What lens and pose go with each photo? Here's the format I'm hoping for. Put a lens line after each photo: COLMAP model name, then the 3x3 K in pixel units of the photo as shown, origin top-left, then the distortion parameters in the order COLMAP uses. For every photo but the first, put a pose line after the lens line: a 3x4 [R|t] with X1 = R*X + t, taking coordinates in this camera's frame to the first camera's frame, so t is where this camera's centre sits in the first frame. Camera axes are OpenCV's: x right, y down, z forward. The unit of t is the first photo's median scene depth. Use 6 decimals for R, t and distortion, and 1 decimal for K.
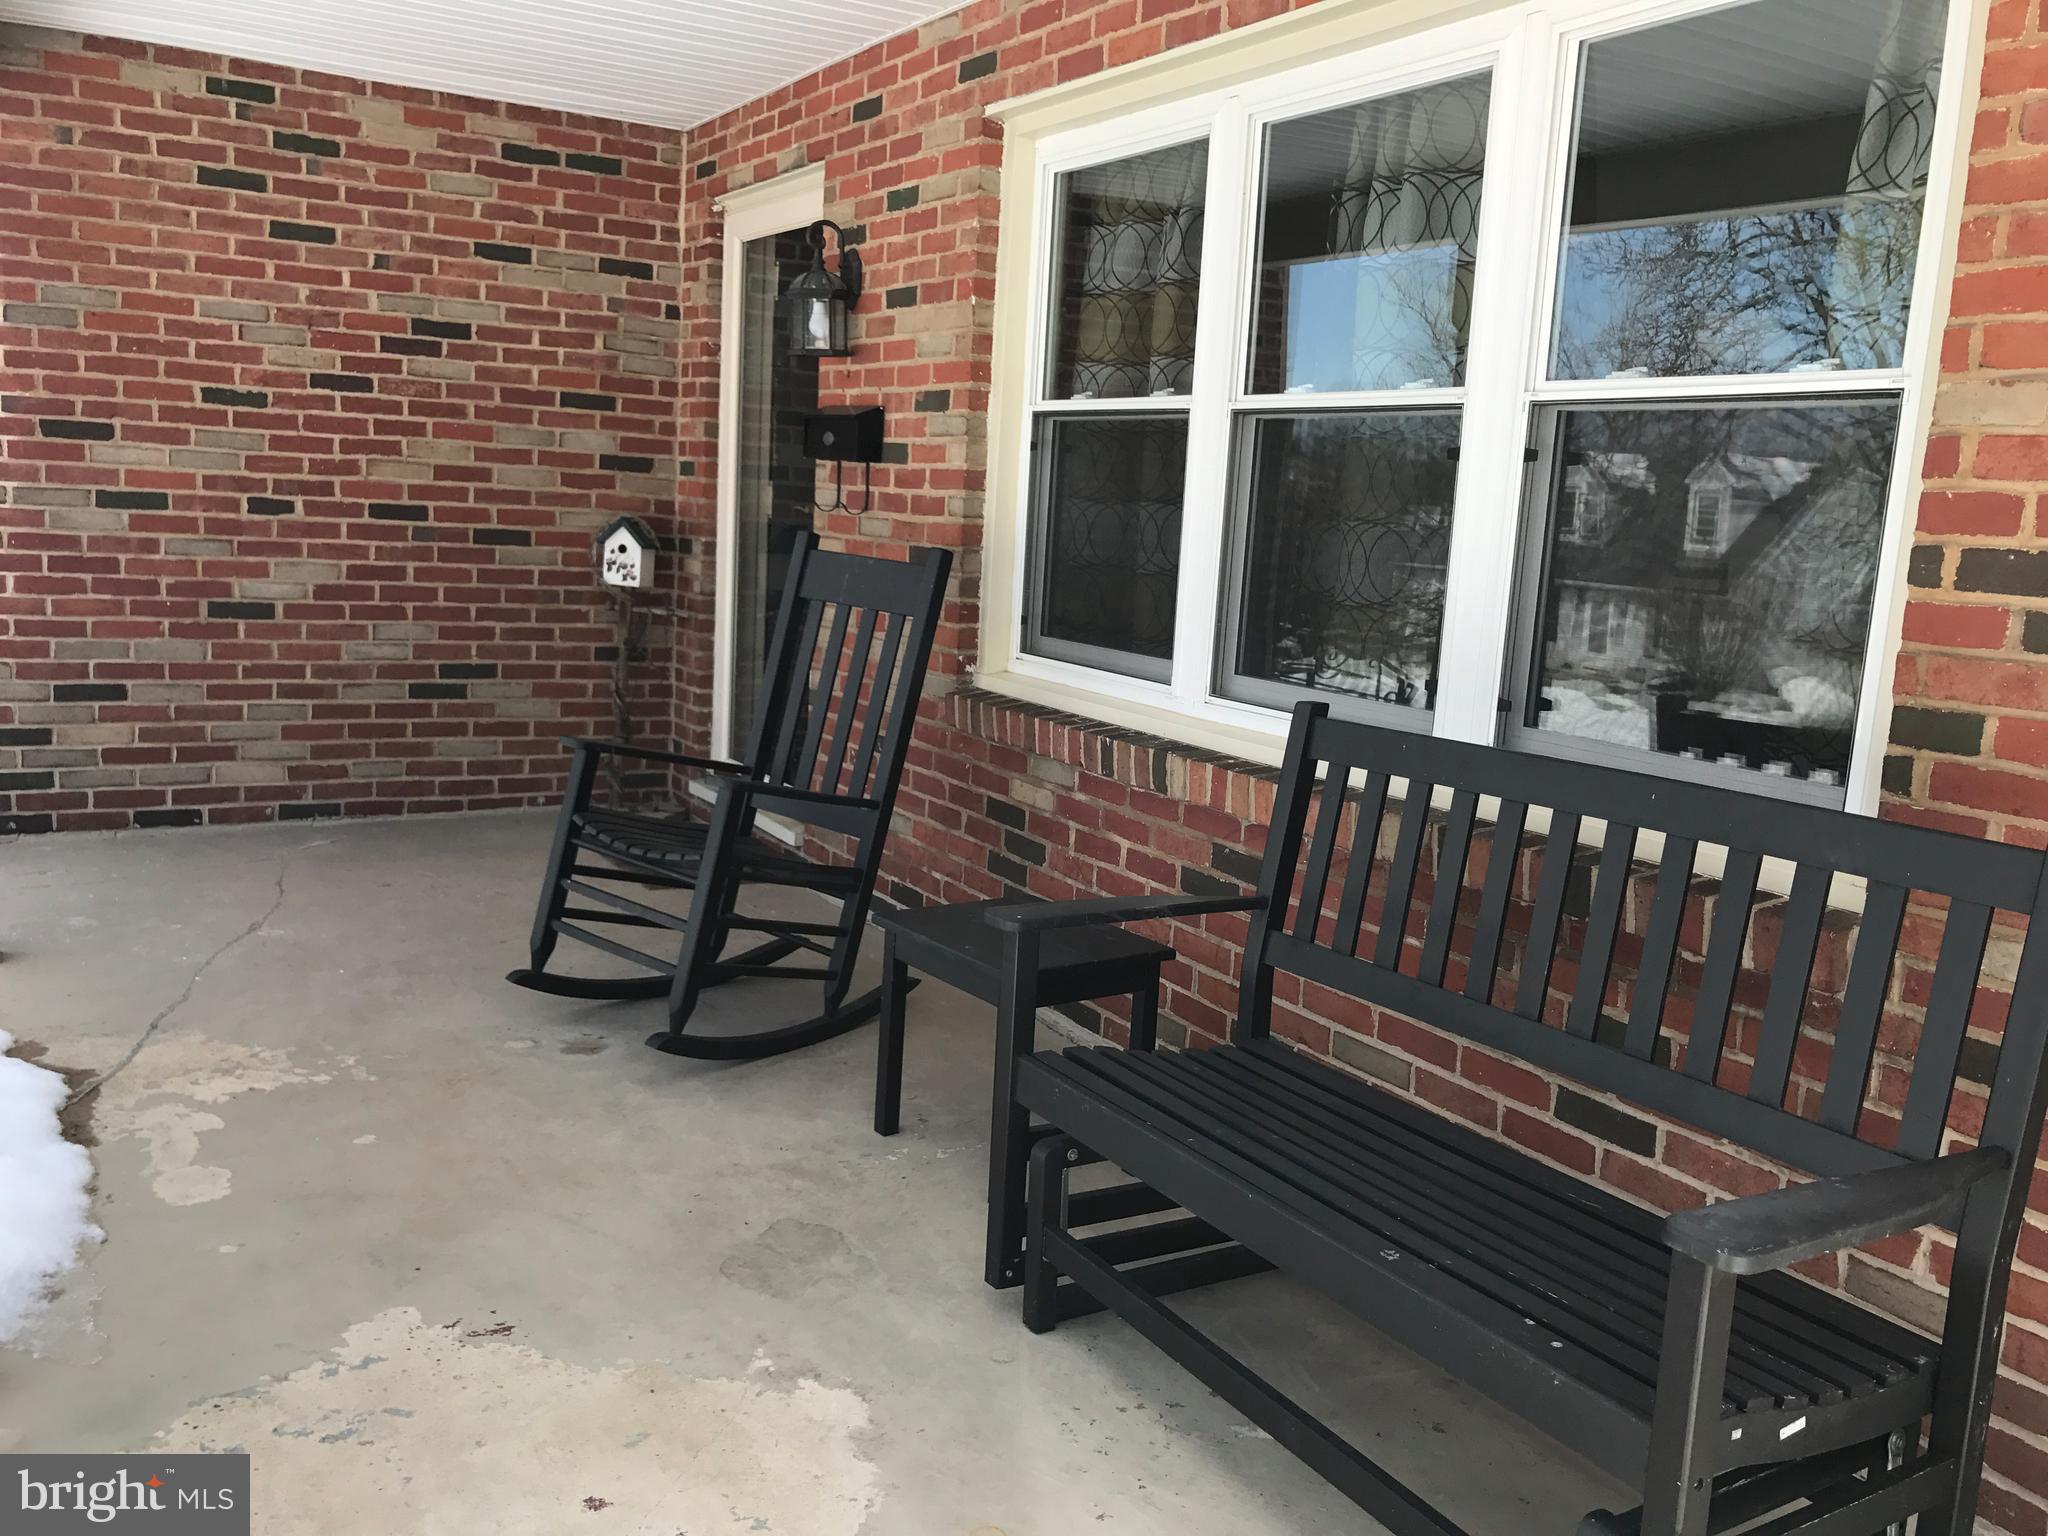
lens RADIAL K [[1675.7, 0, 1036.7], [0, 1675.7, 784.3], [0, 0, 1]] dist [0.048460, -0.053600]
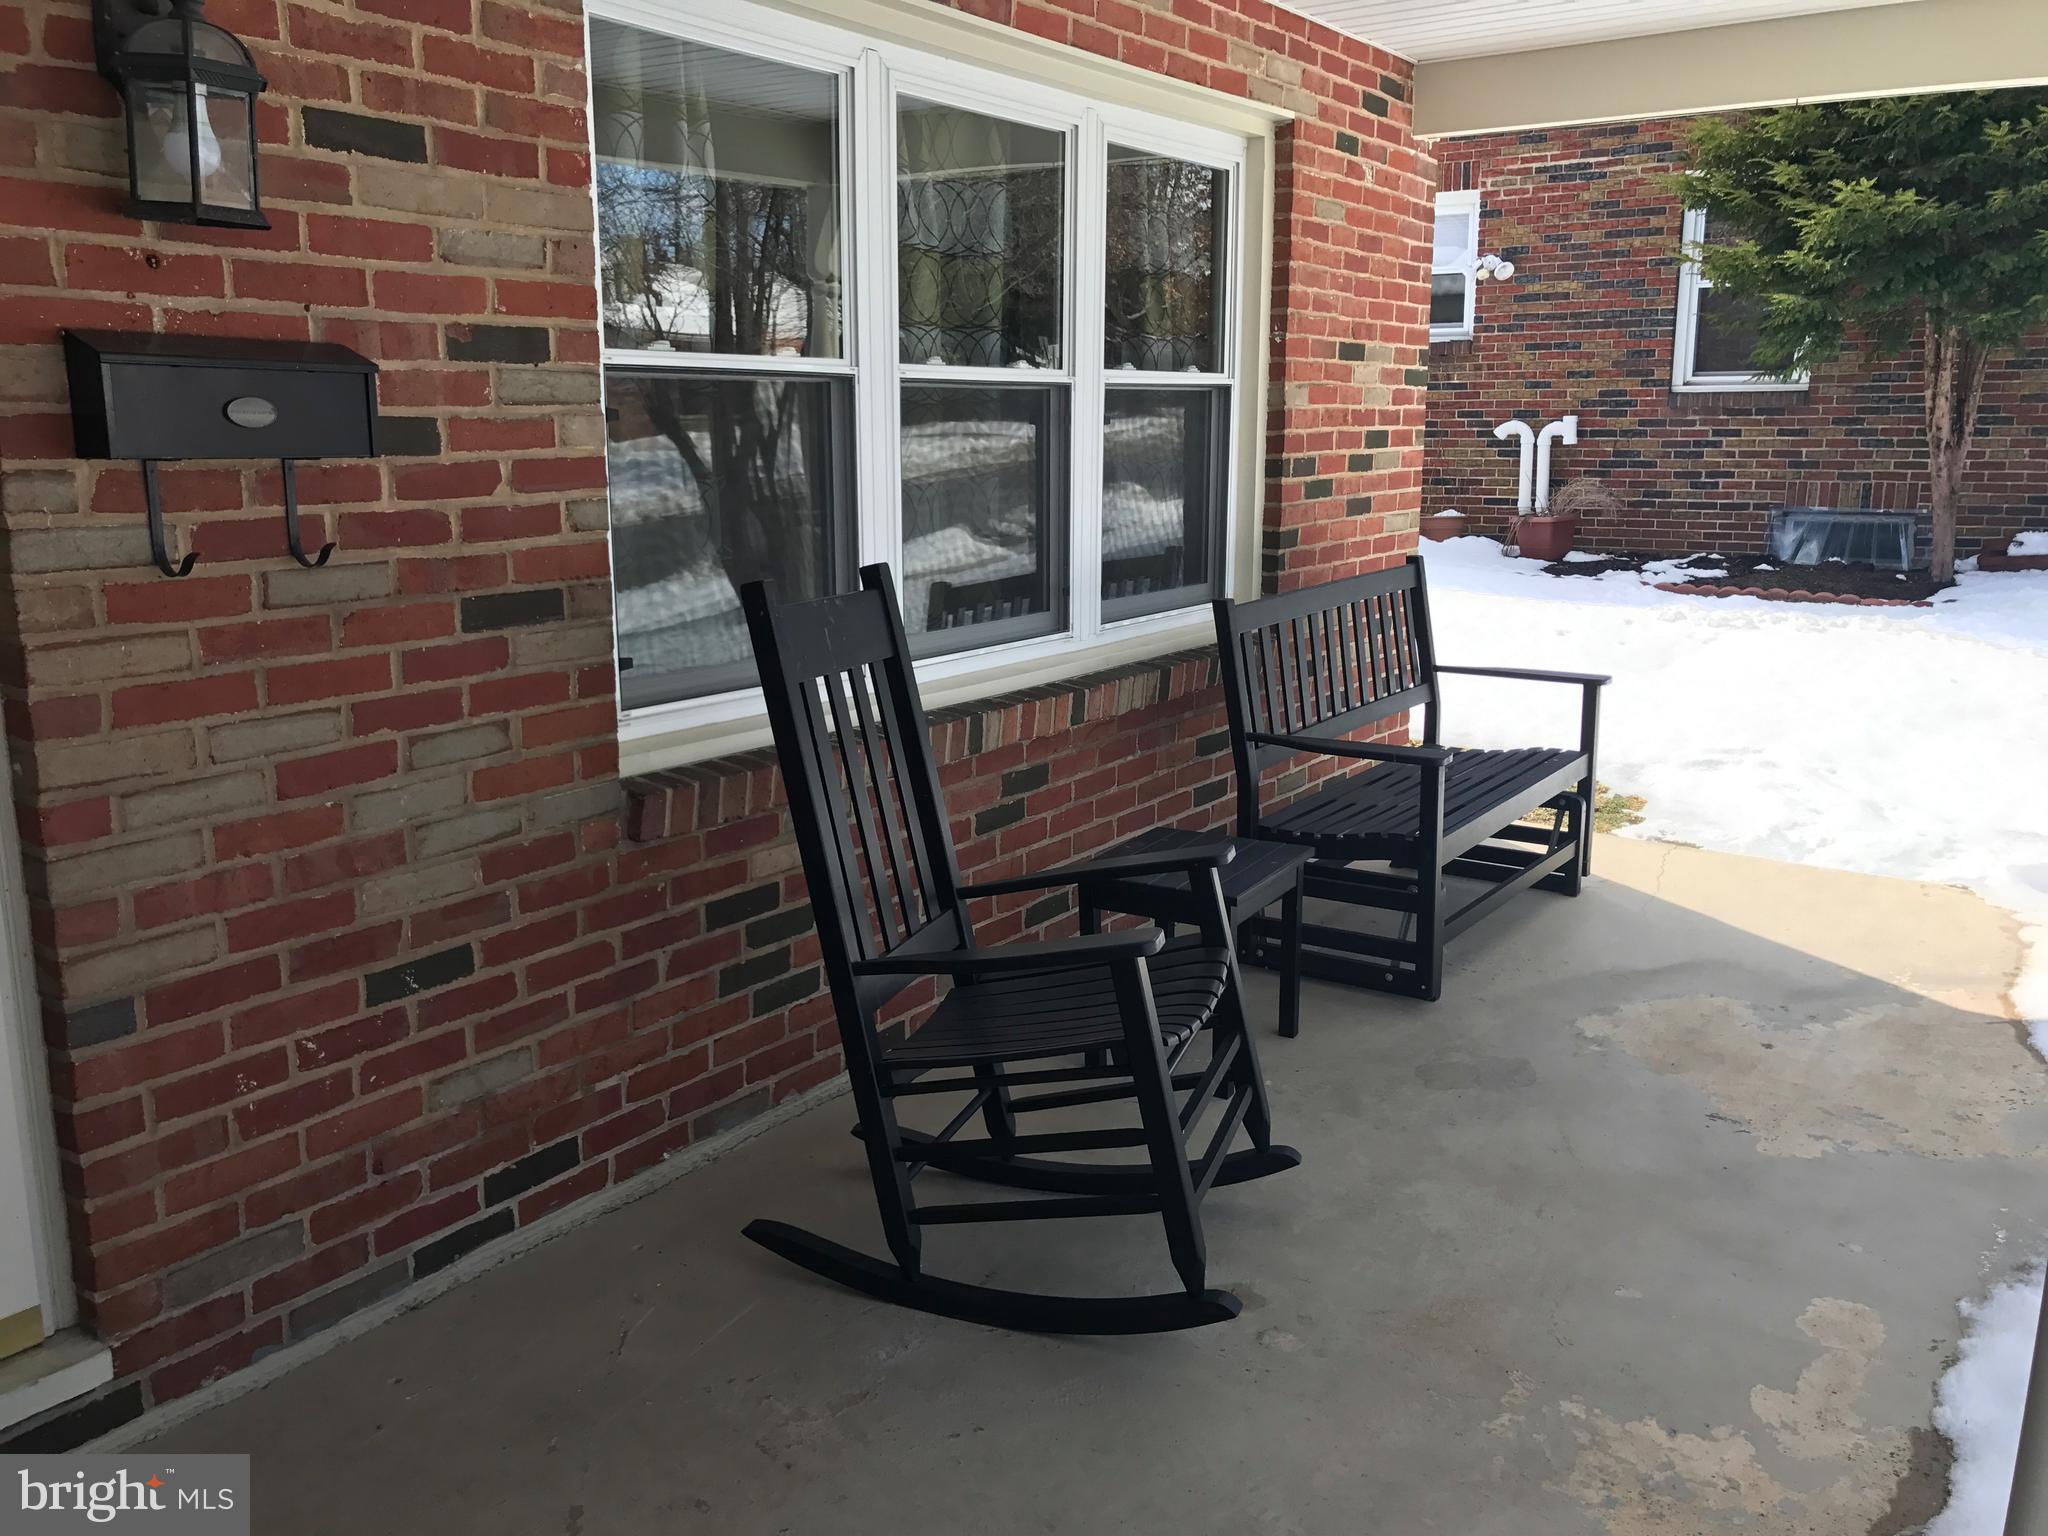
lens RADIAL K [[1675.7, 0, 1032.7], [0, 1675.7, 754.3], [0, 0, 1]] dist [0.048460, -0.053600]
pose [[-0.415549, -0.234085, 0.878933, -0.731170], [0.132044, 0.940554, 0.312925, -0.269851], [-0.899935, 0.246093, -0.359937, 1.151715]]
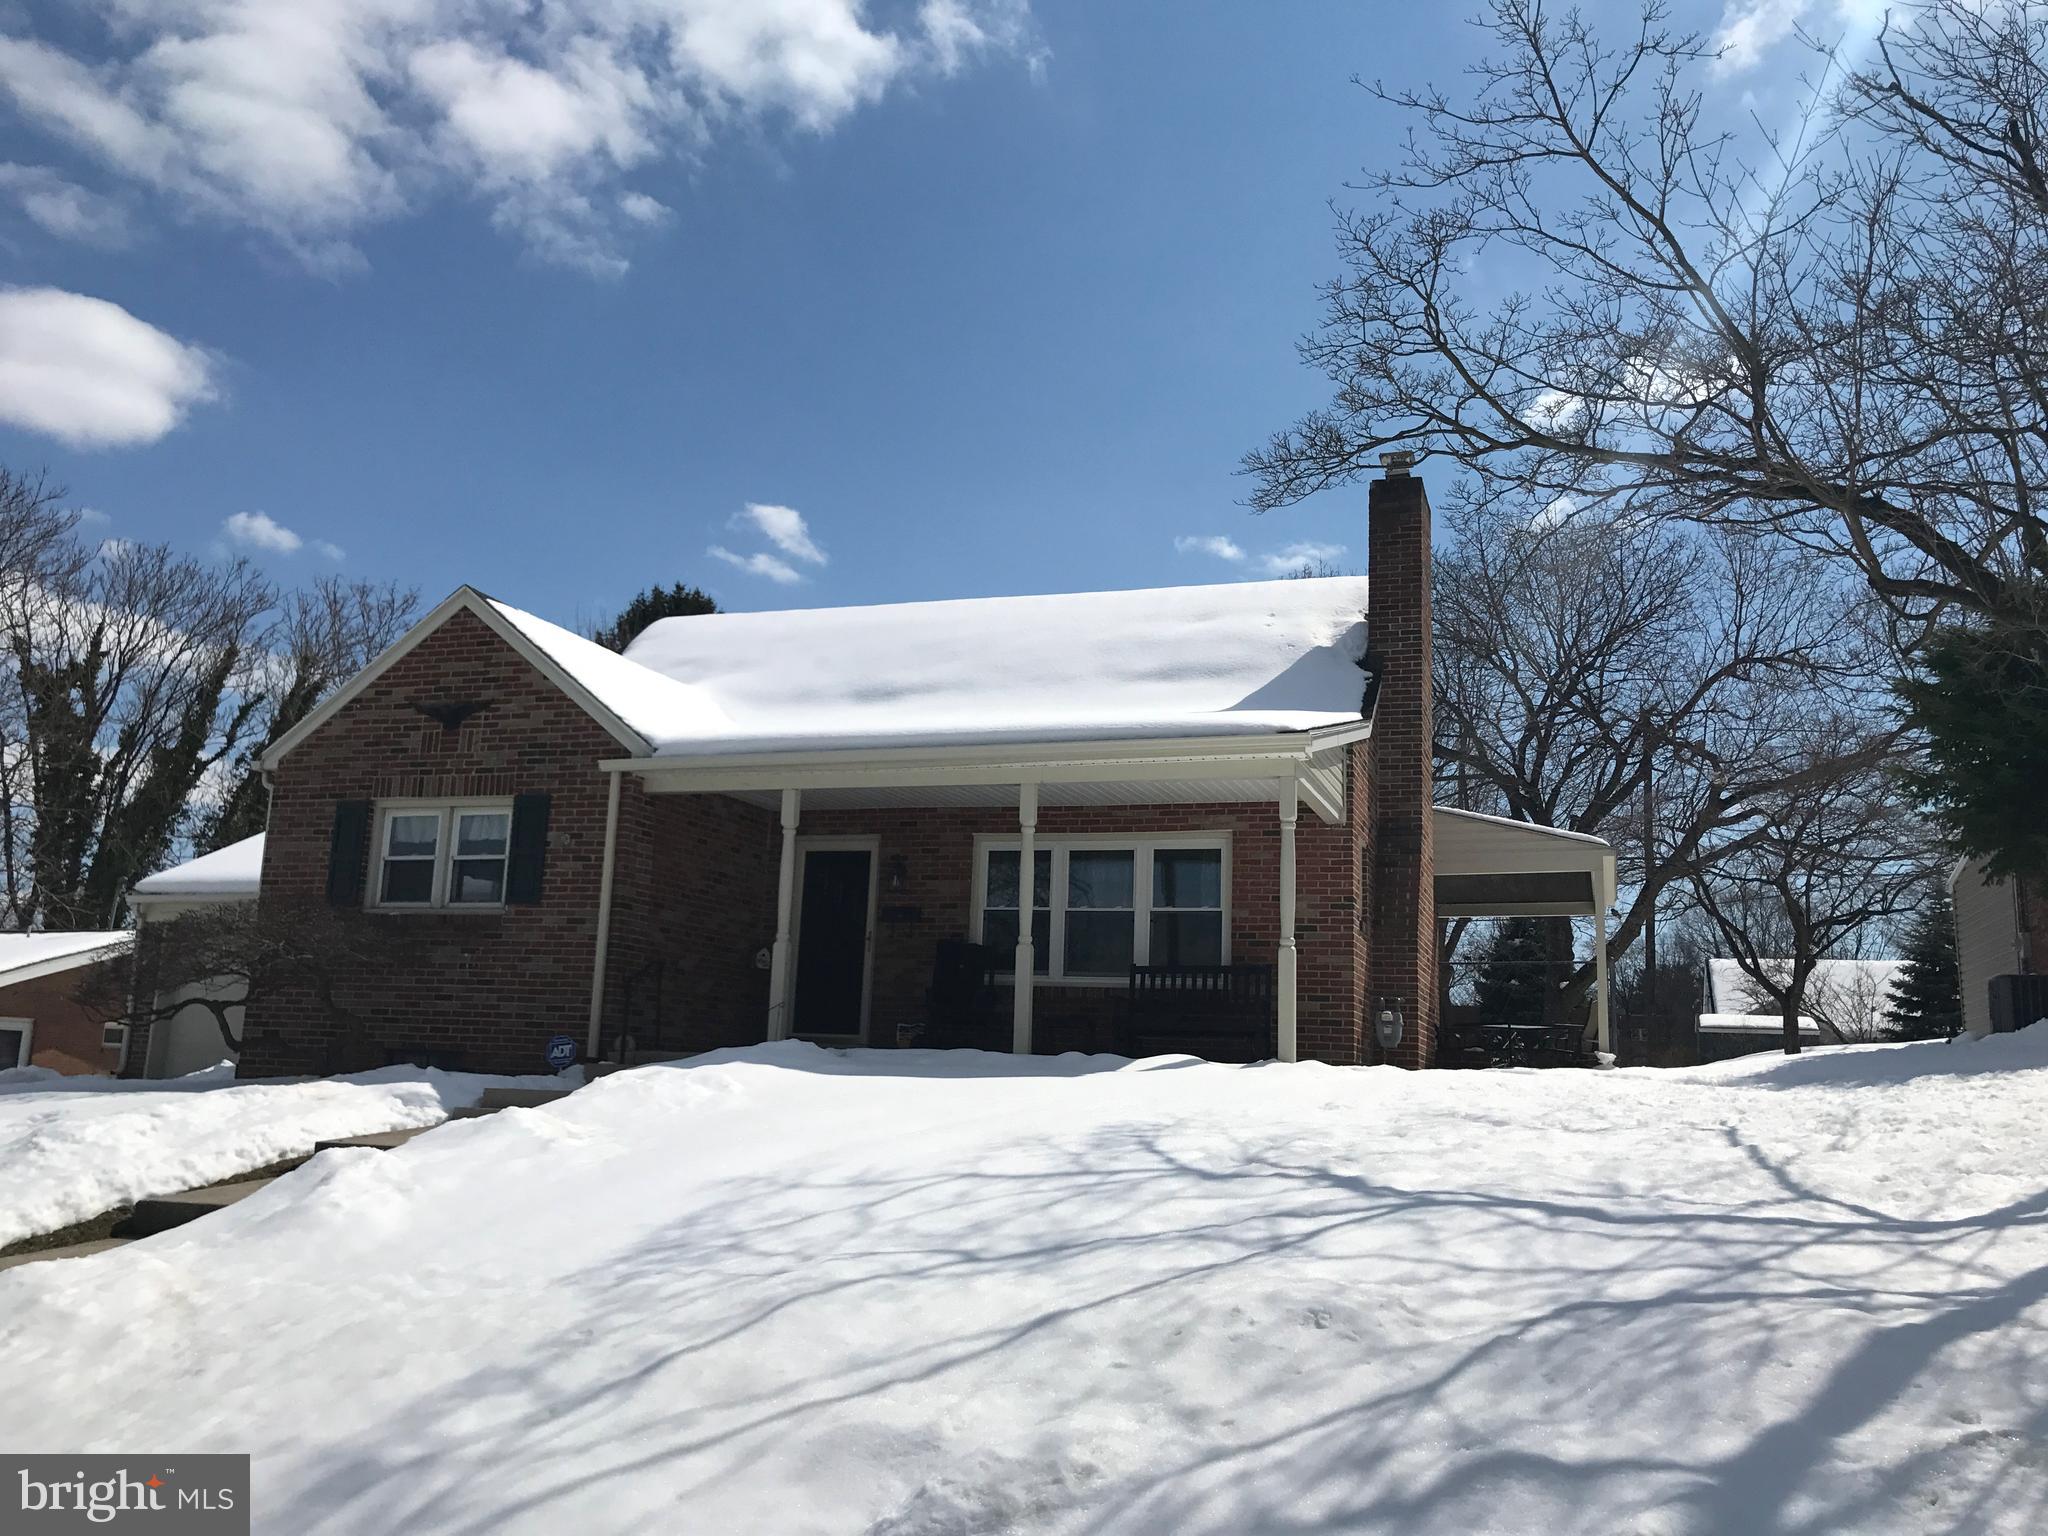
lens RADIAL K [[1675.7, 0, 1035.0], [0, 1675.7, 771.1], [0, 0, 1]] dist [0.048460, -0.053600]
pose [[0.745835, 0.096213, 0.659146, -2.446692], [0.116613, 0.955375, -0.271402, 0.514047], [-0.655844, 0.279286, 0.701332, -1.804356]]
